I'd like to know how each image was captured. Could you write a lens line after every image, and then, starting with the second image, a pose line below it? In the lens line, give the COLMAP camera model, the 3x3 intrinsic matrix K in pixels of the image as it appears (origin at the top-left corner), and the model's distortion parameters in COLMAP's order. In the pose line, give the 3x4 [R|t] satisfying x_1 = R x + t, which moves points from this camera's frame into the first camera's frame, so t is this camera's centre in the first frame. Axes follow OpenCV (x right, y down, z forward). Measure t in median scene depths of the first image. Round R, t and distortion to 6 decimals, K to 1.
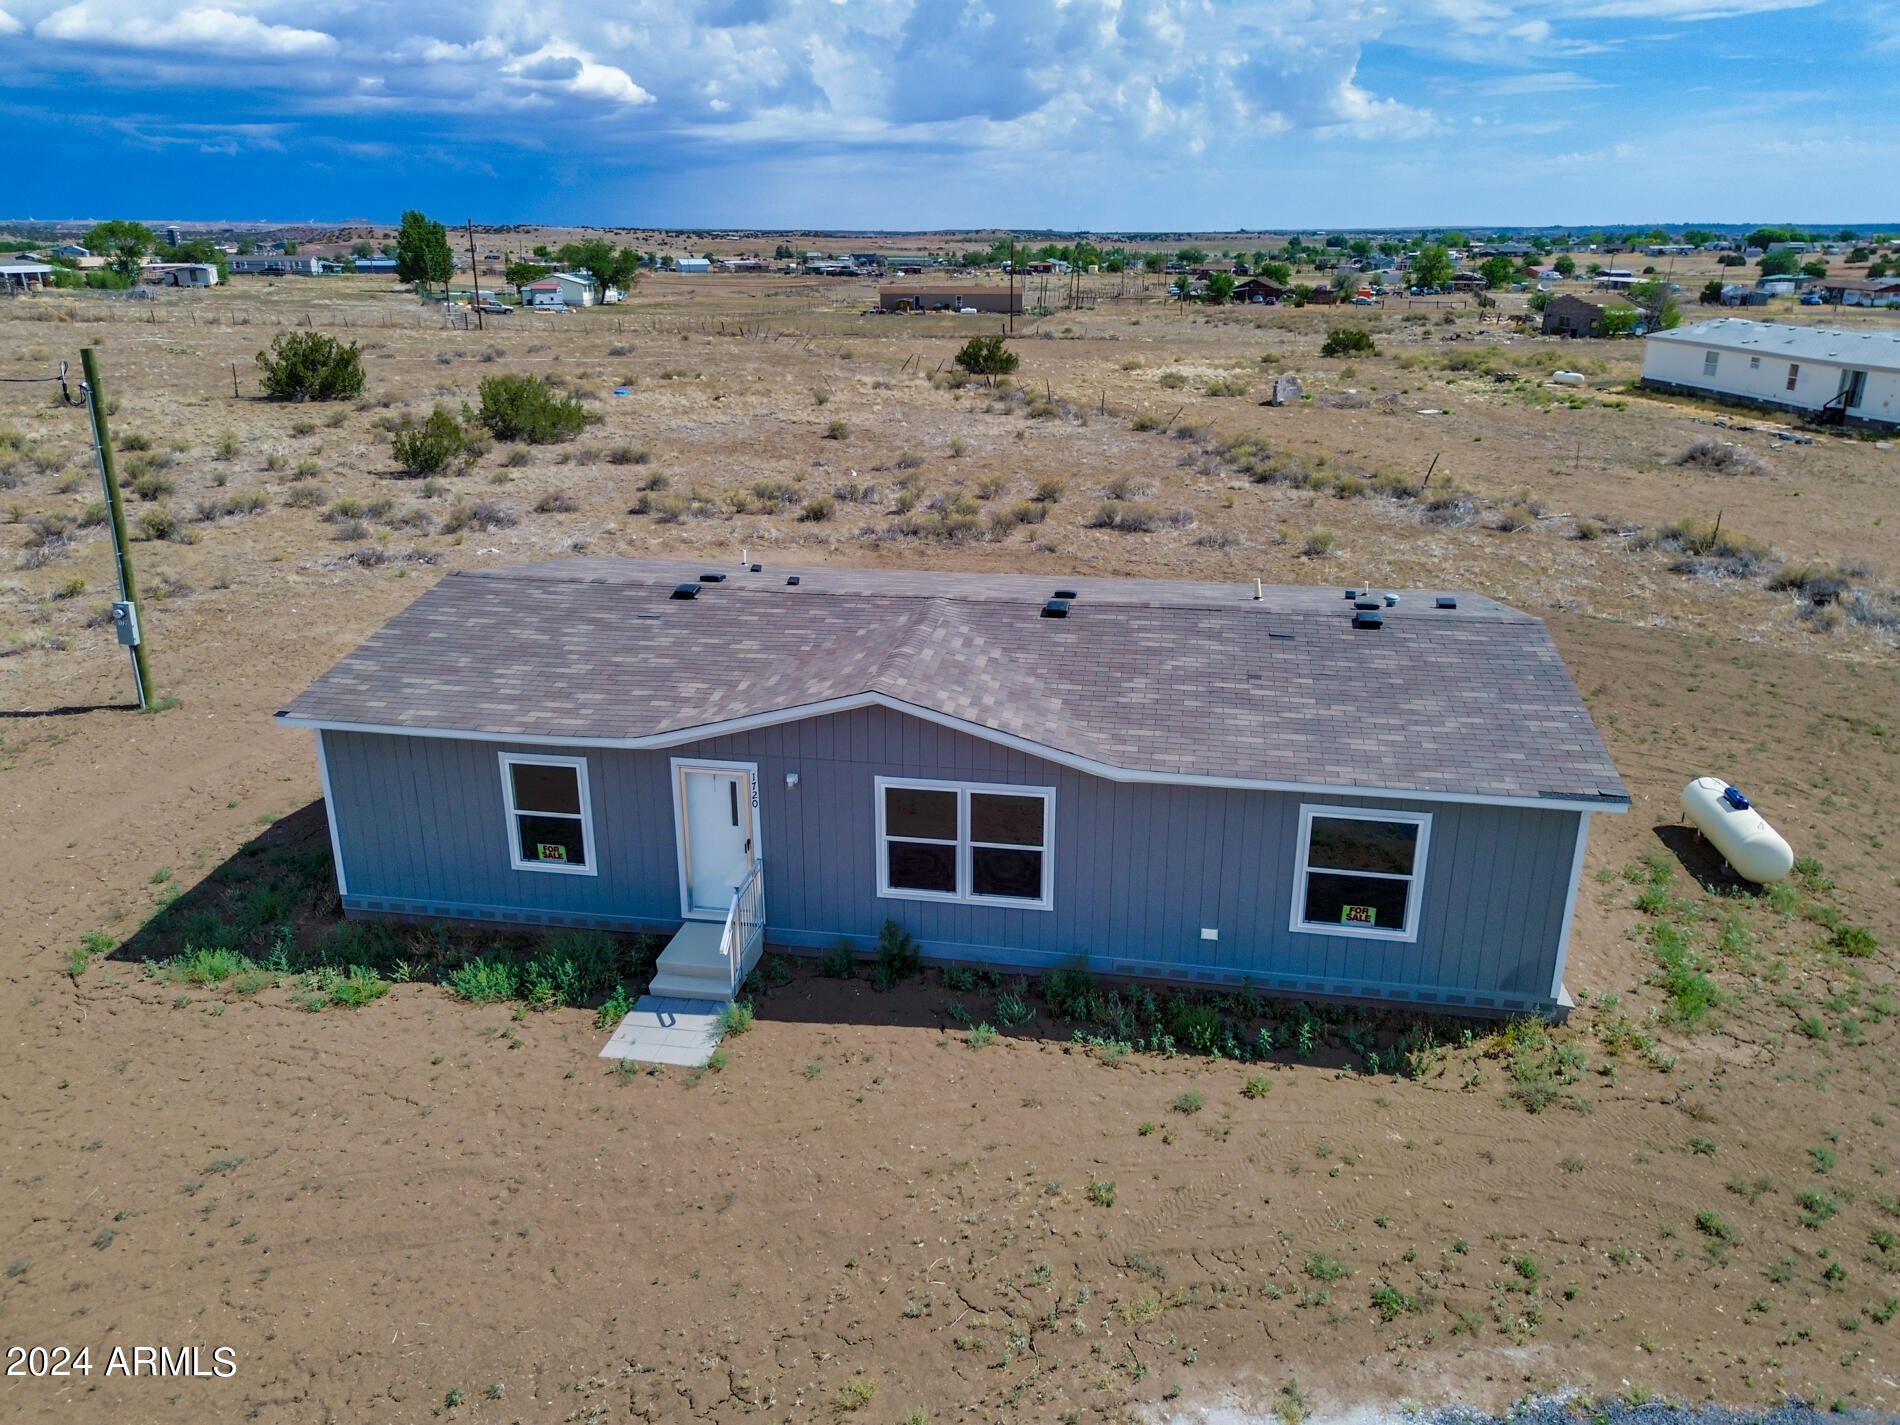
lens RADIAL K [[1345.1, 0, 942.7], [0, 1345.1, 716.8], [0, 0, 1]] dist [0.042413, -0.030135]
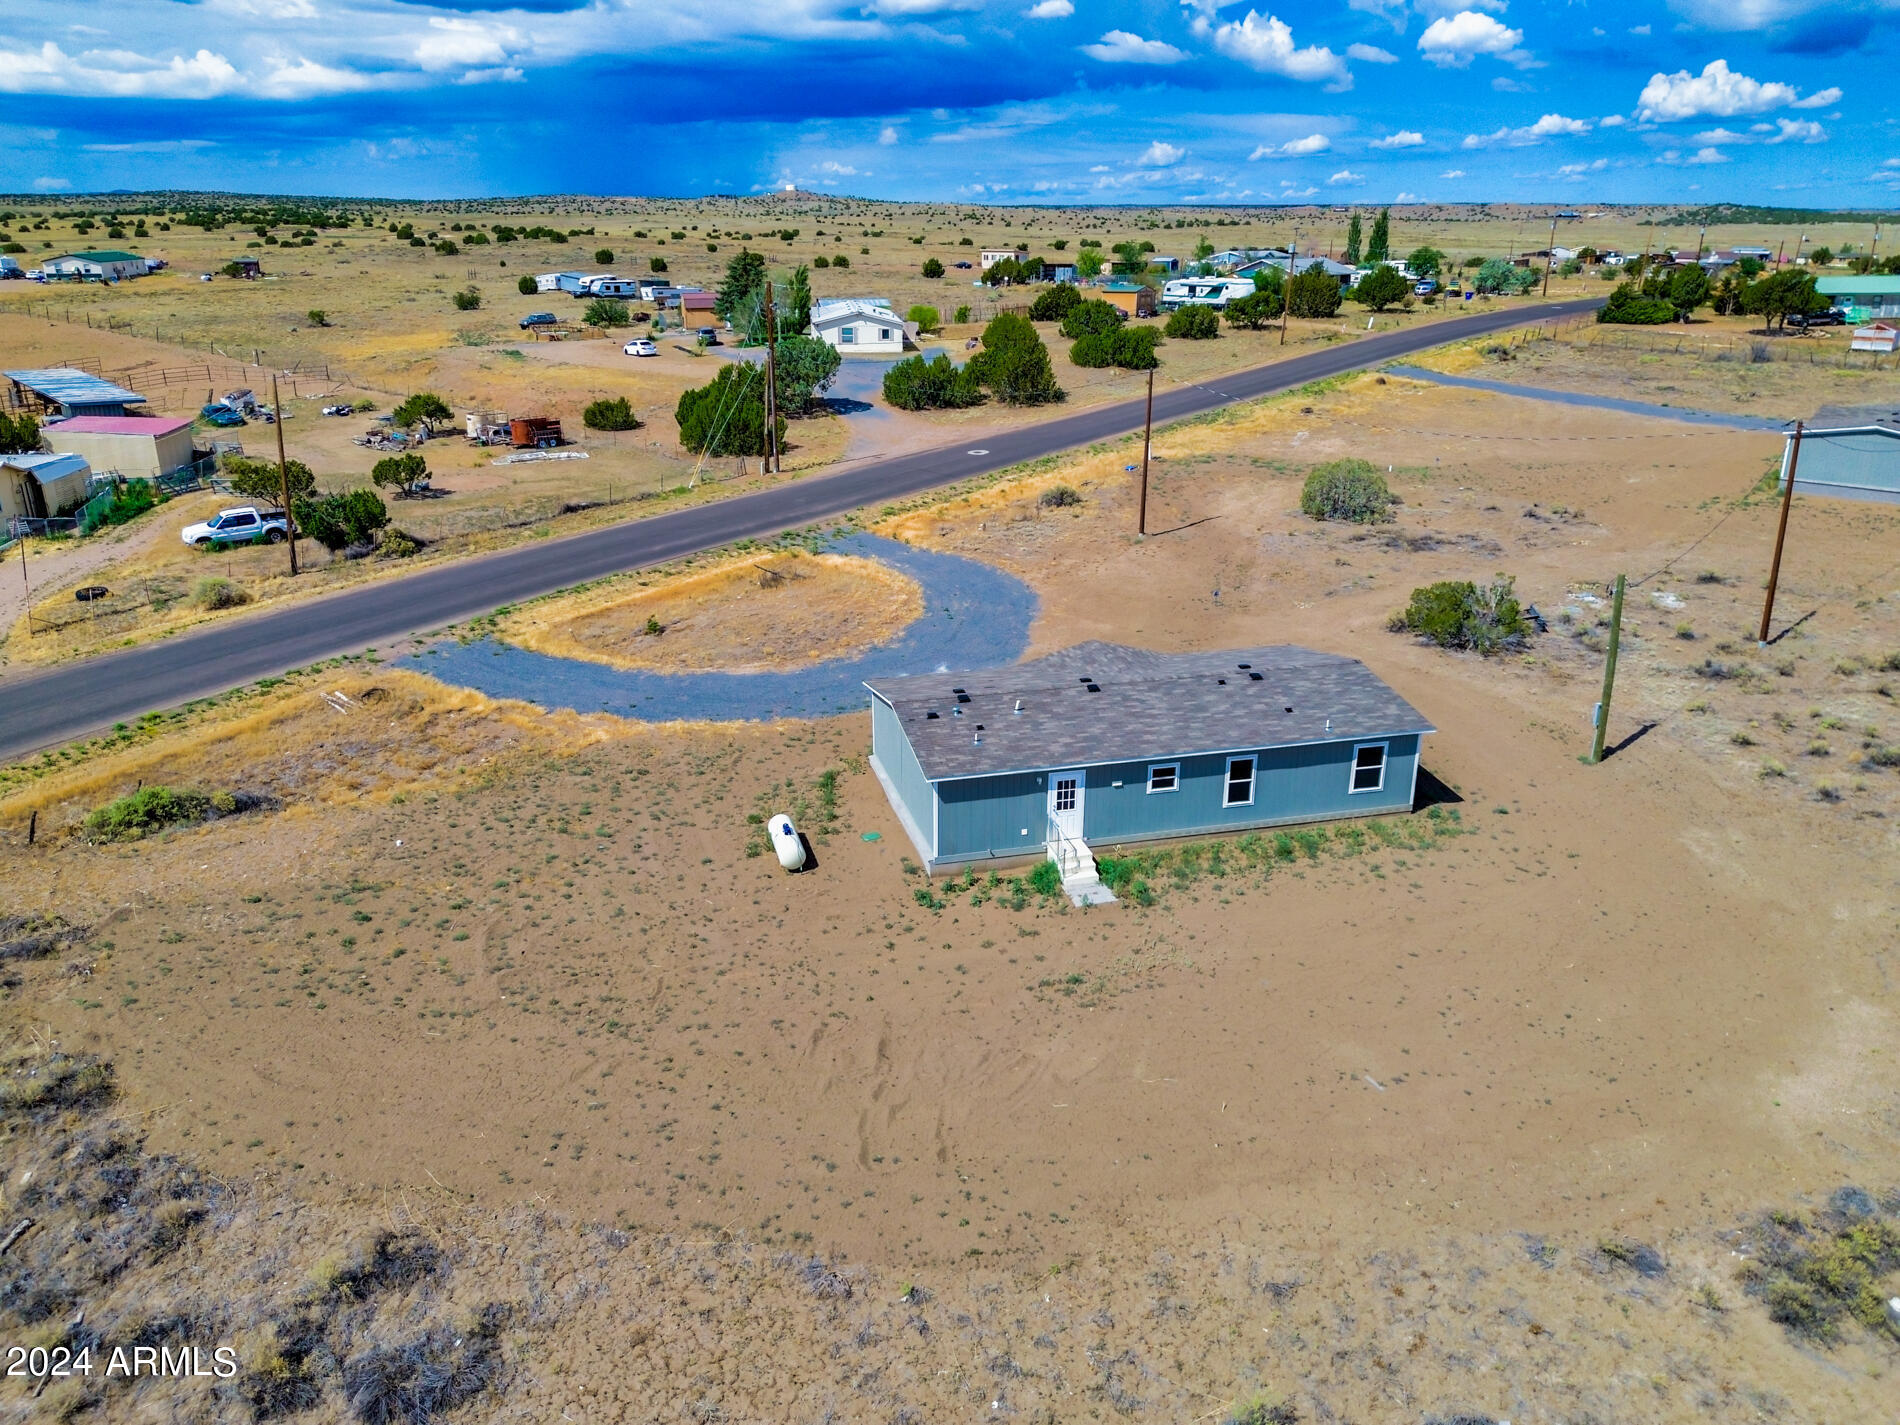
lens RADIAL K [[1345.1, 0, 951.6], [0, 1345.1, 714.0], [0, 0, 1]] dist [0.042413, -0.030135]
pose [[-0.906720, 0.146096, -0.395620, 1.382126], [-0.139213, 0.781812, 0.607774, -1.594682], [0.398094, 0.606156, -0.688546, 2.896005]]
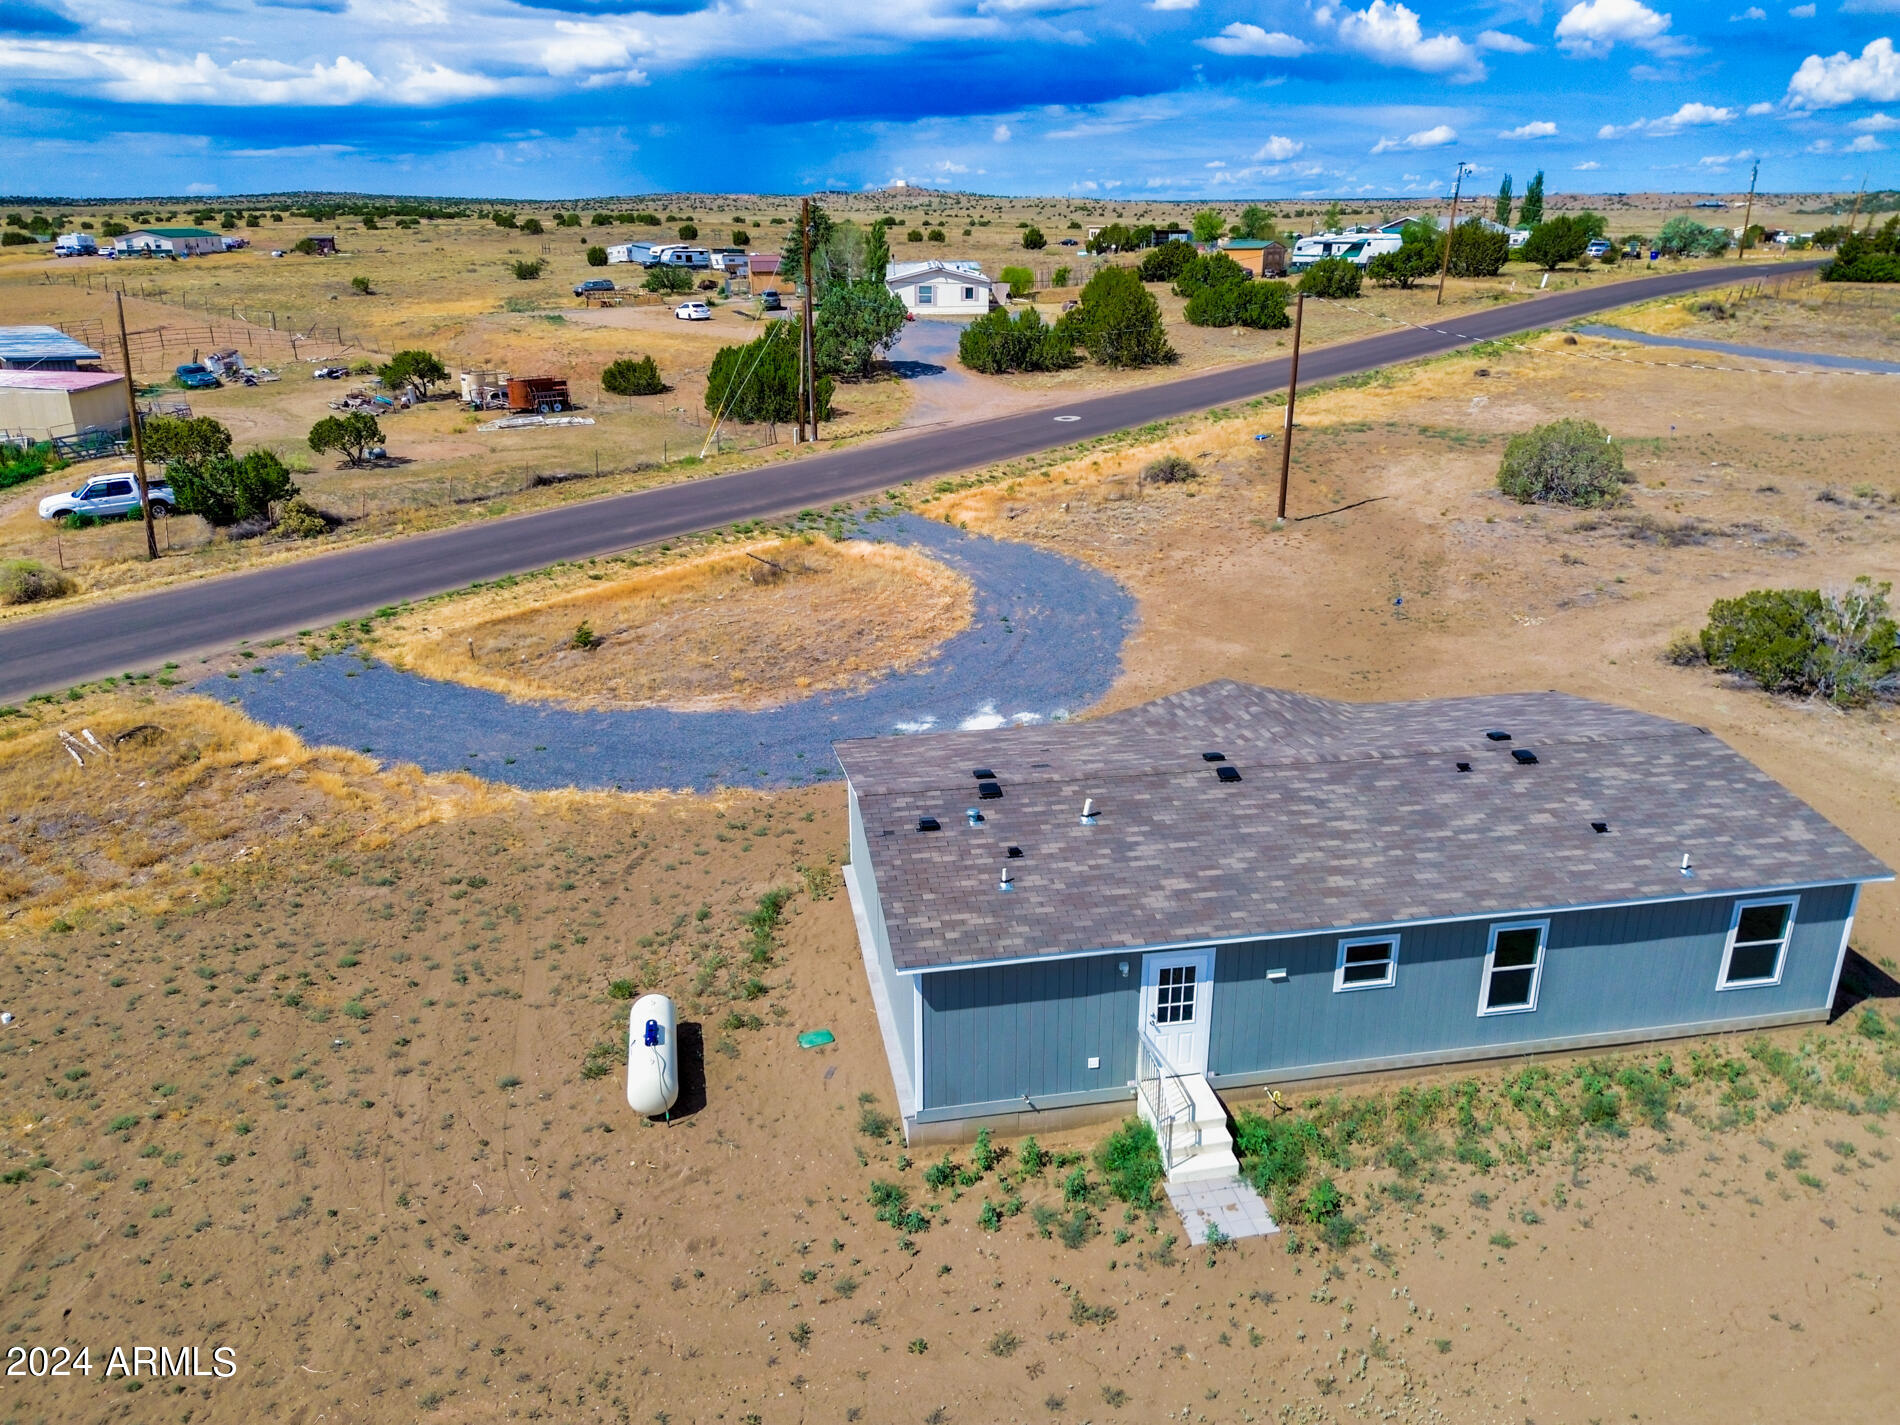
lens RADIAL K [[1345.1, 0, 950.5], [0, 1345.1, 724.0], [0, 0, 1]] dist [0.042413, -0.030135]
pose [[-0.936799, 0.129133, -0.325165, 0.840978], [-0.109729, 0.774060, 0.623531, -1.002891], [0.332216, 0.619804, -0.710969, 2.081731]]
